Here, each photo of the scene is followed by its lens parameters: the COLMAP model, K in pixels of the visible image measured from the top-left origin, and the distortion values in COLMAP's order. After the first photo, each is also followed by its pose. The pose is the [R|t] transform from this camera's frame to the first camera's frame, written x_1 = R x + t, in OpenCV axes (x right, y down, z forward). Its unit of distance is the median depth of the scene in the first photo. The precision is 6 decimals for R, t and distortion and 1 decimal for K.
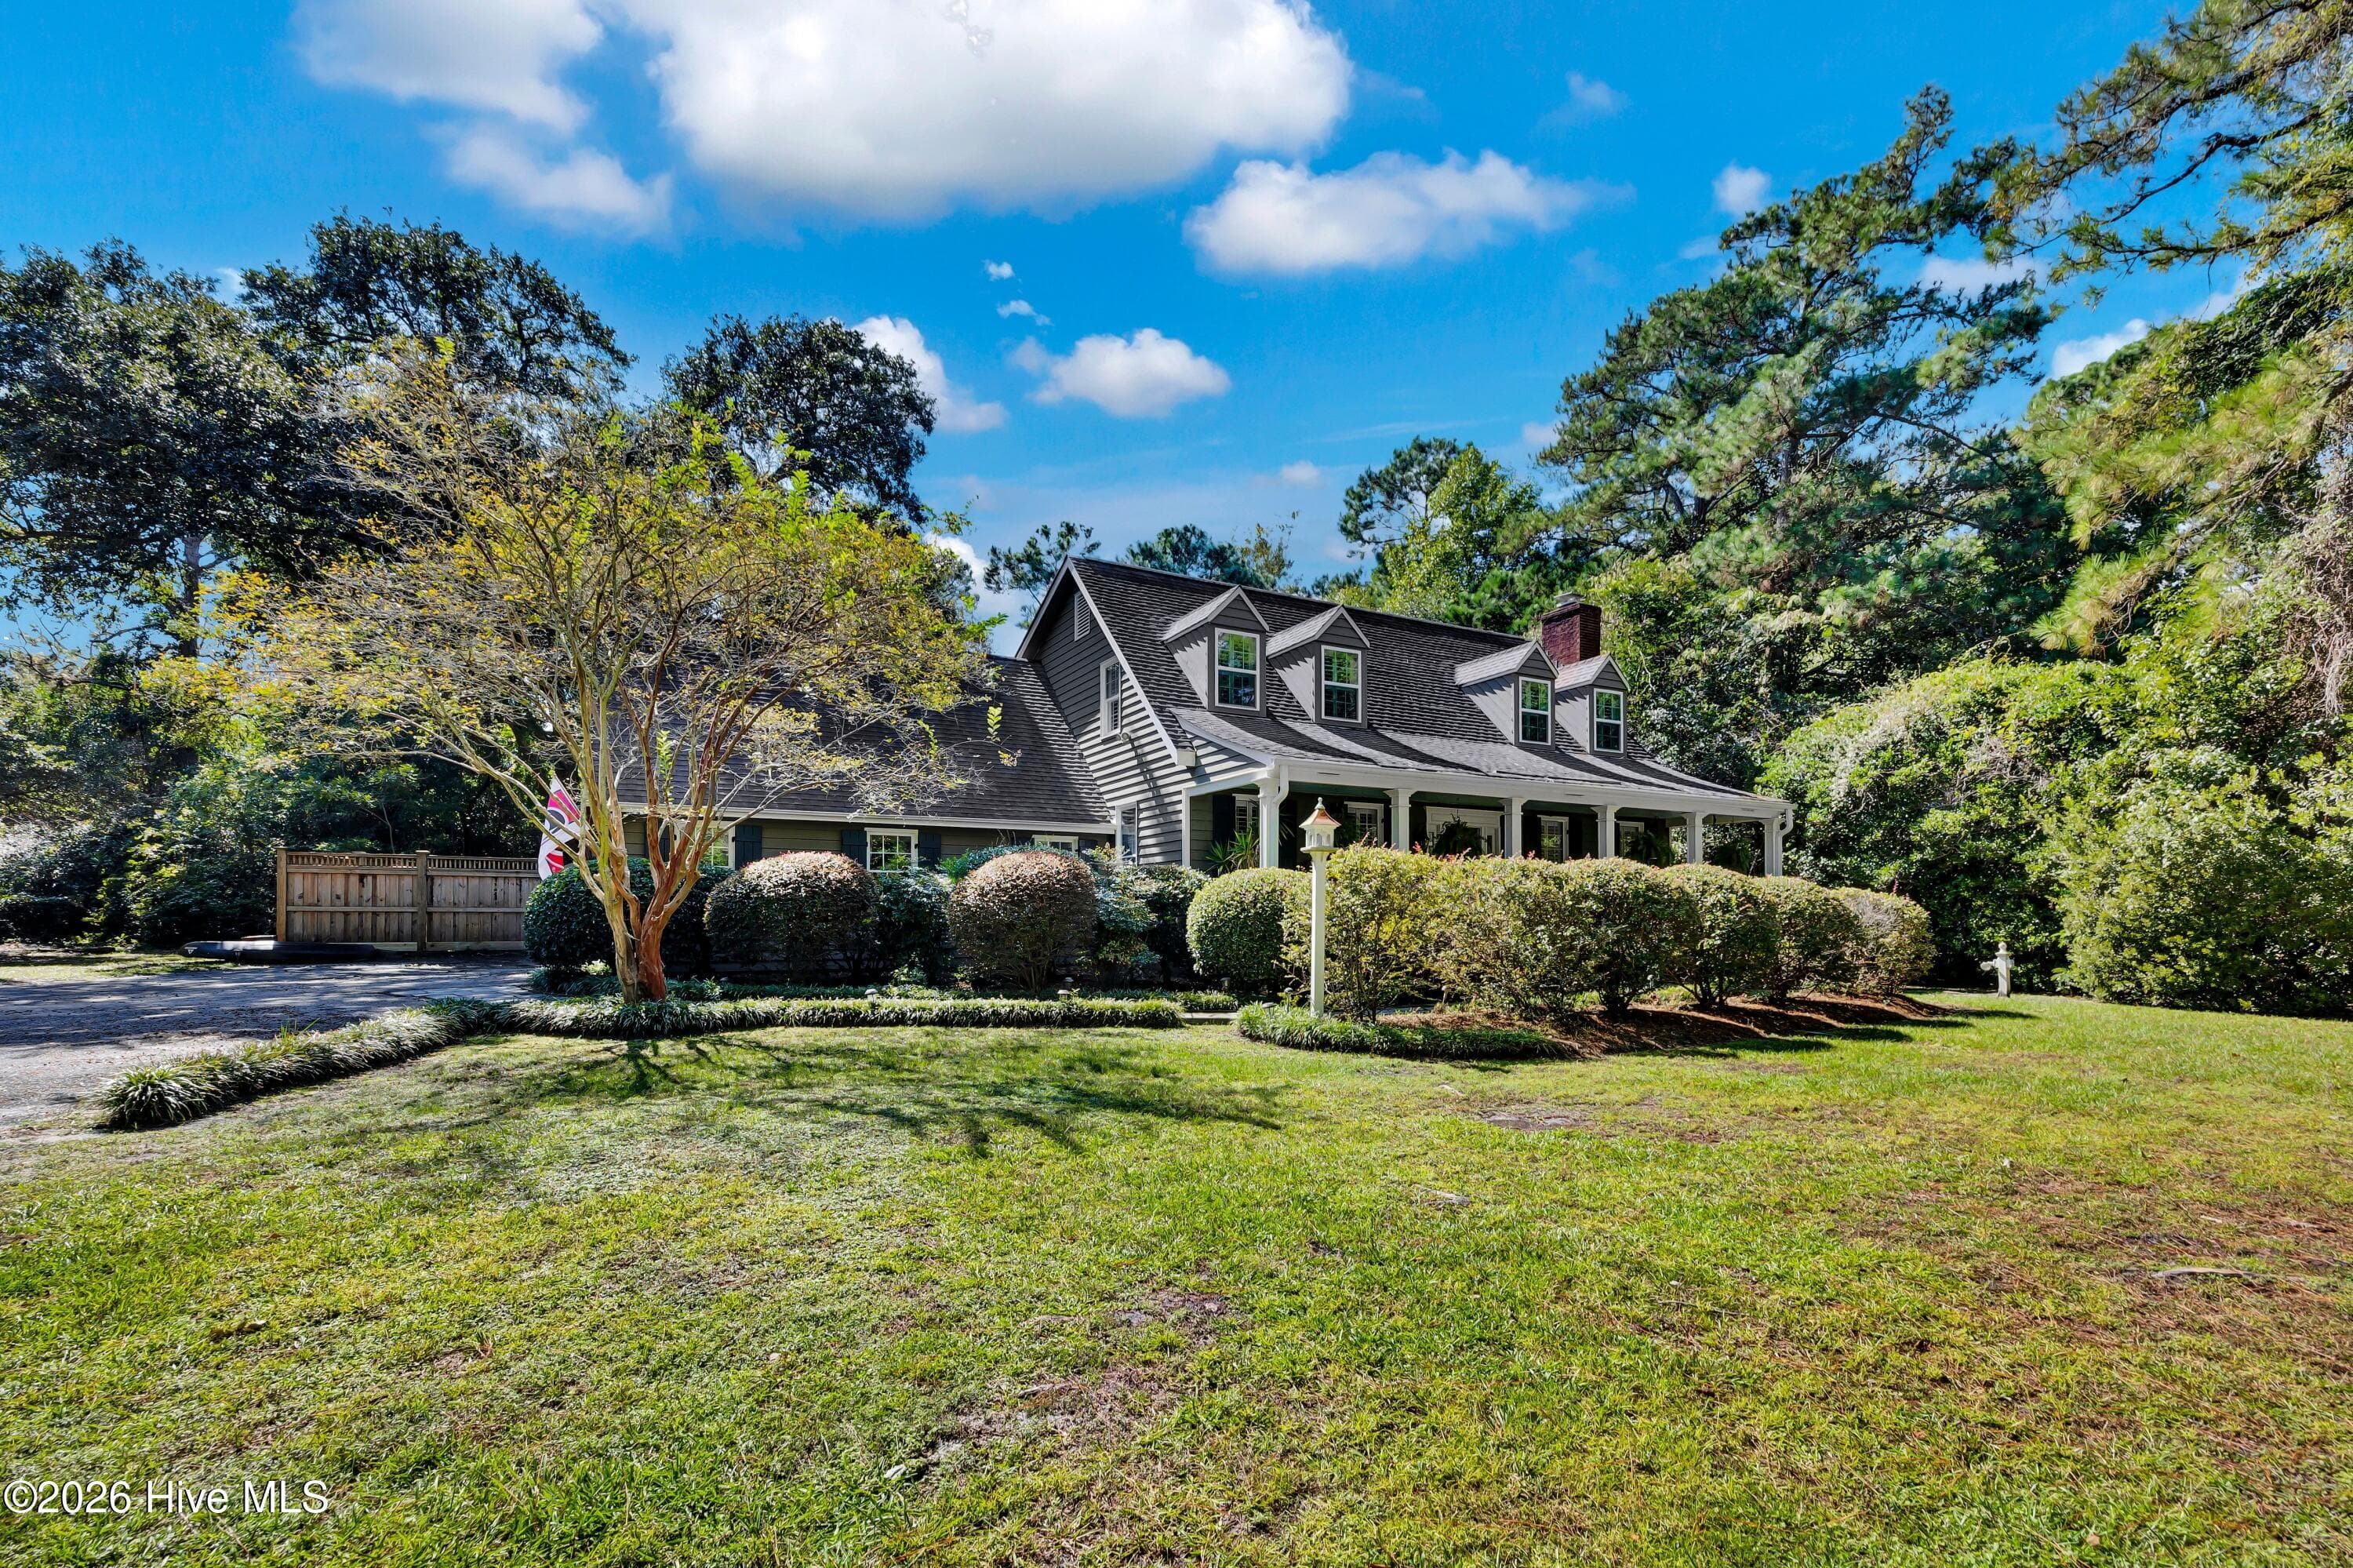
lens RADIAL K [[1071.9, 0, 1183.6], [0, 1071.9, 893.7], [0, 0, 1]] dist [-0.002048, 0.000149]
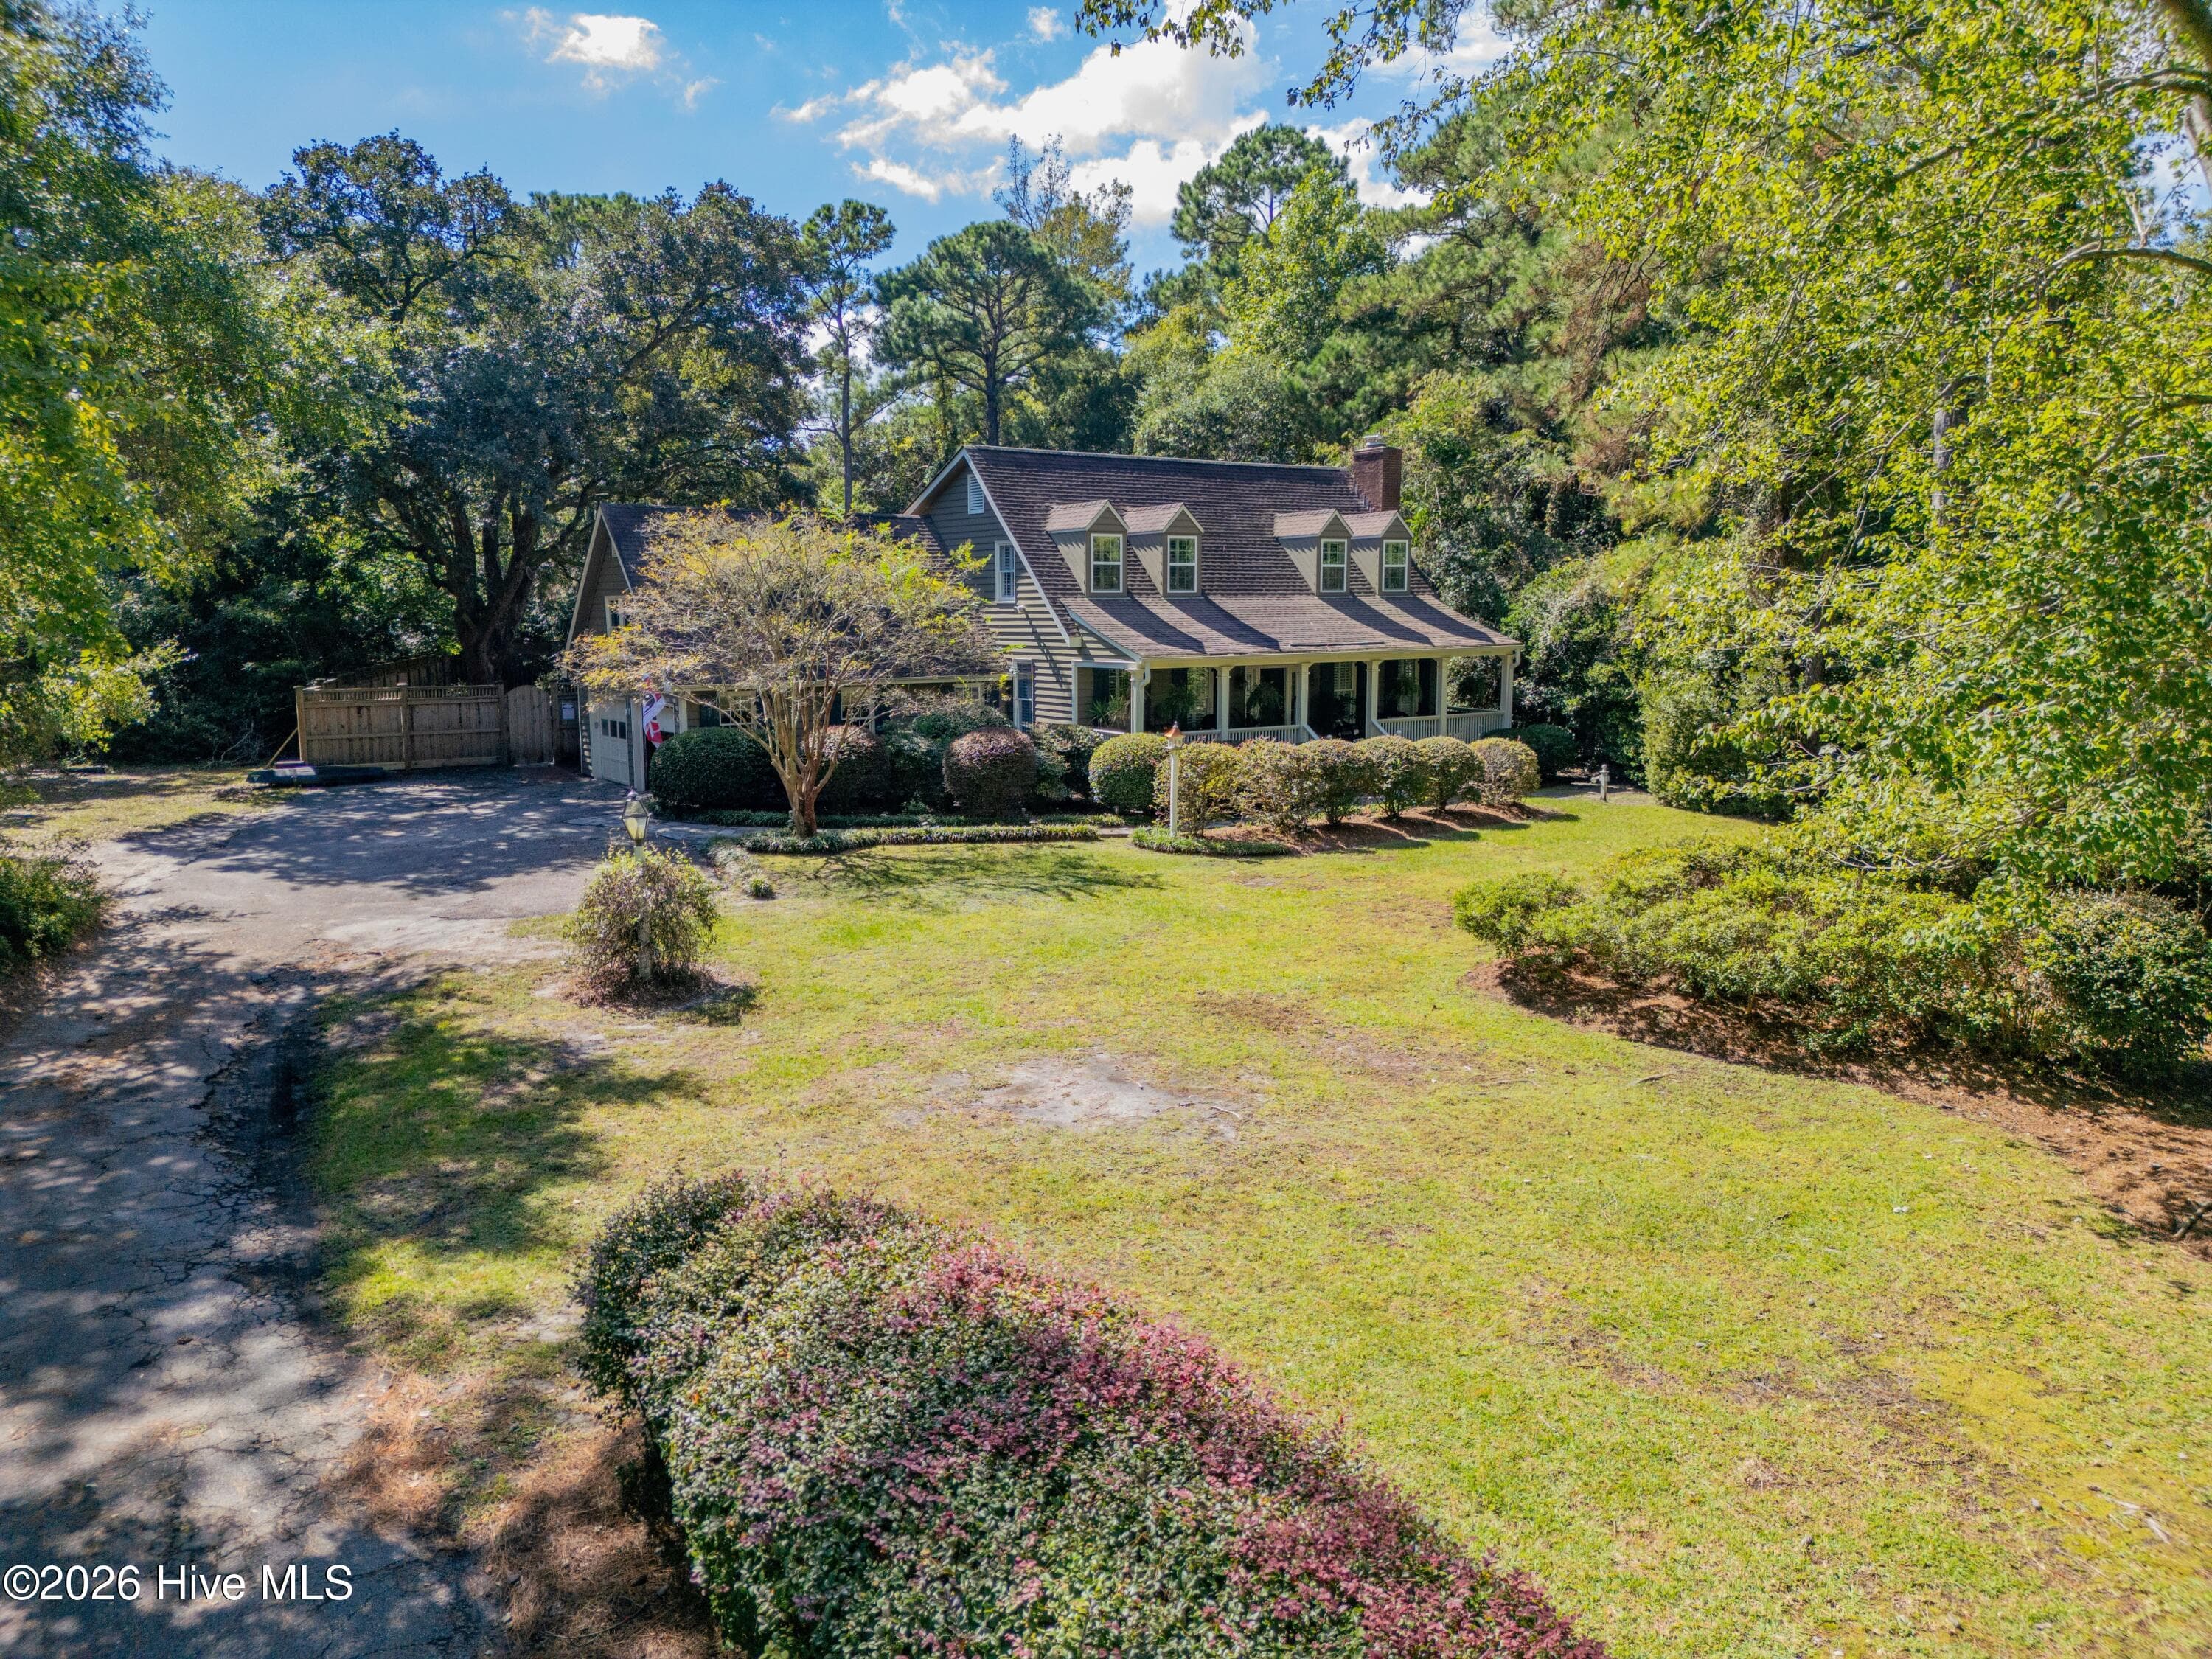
lens RADIAL K [[1552.6, 0, 1103.6], [0, 1552.6, 832.6], [0, 0, 1]] dist [0.044785, -0.033859]
pose [[0.994328, -0.022605, 0.103930, -0.179091], [0.004917, 0.985879, 0.167388, -0.219829], [-0.106246, -0.165928, 0.980398, -1.061415]]
